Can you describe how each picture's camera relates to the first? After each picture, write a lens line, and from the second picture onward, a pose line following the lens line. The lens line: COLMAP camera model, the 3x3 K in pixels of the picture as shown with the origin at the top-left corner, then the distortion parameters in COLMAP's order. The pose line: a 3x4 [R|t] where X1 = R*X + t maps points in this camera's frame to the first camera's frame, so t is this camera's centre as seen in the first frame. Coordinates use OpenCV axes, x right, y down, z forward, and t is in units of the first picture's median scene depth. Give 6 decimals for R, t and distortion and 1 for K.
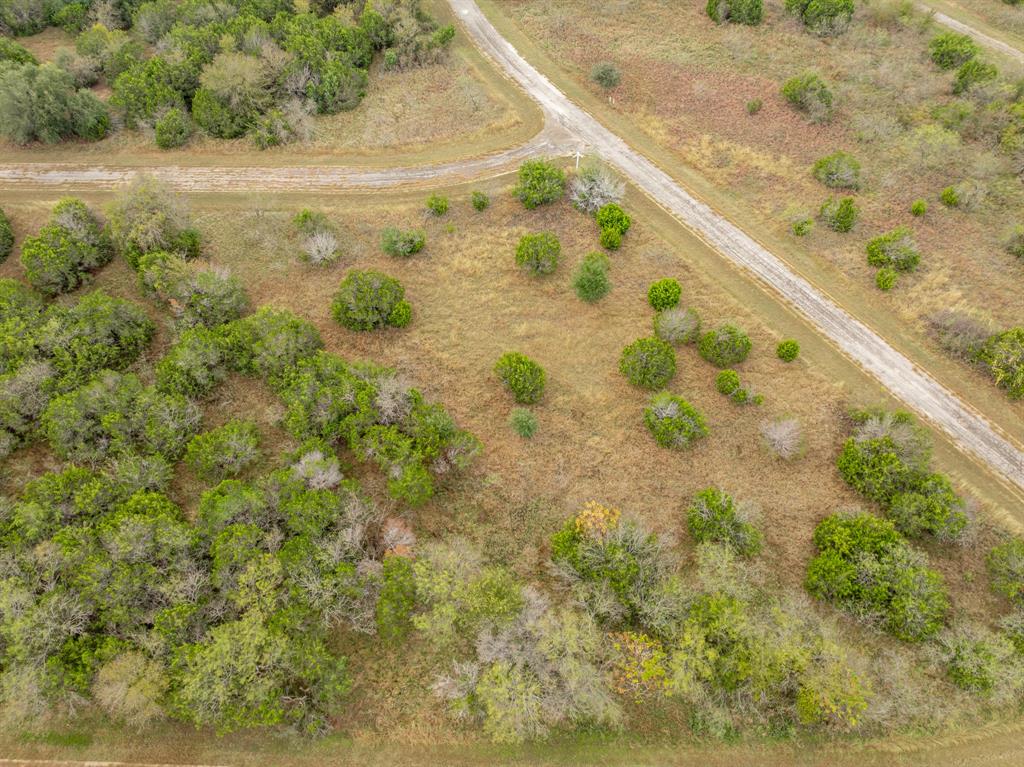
lens RADIAL K [[728.1, 0, 516.0], [0, 728.1, 377.6], [0, 0, 1]] dist [-0.026900, 0.012323]
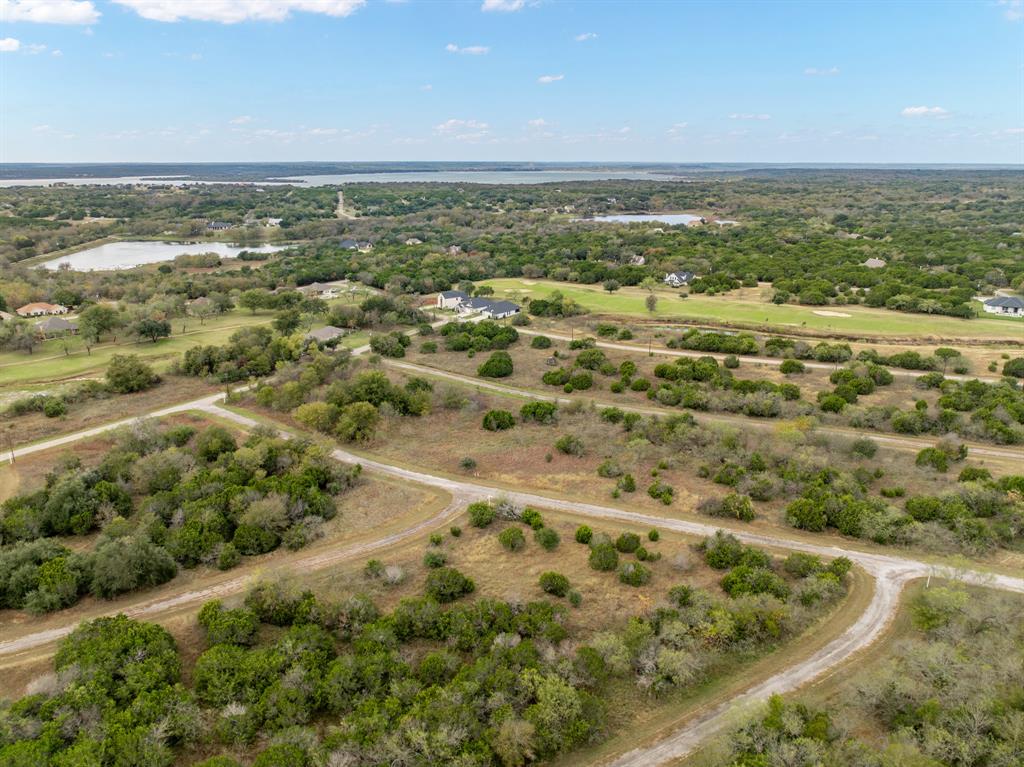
lens RADIAL K [[728.1, 0, 516.0], [0, 728.1, 377.6], [0, 0, 1]] dist [-0.026900, 0.012323]
pose [[0.841064, -0.163824, 0.515532, -0.887204], [0.433942, 0.773346, -0.462202, 0.381493], [-0.322965, 0.612453, 0.721523, -0.566037]]
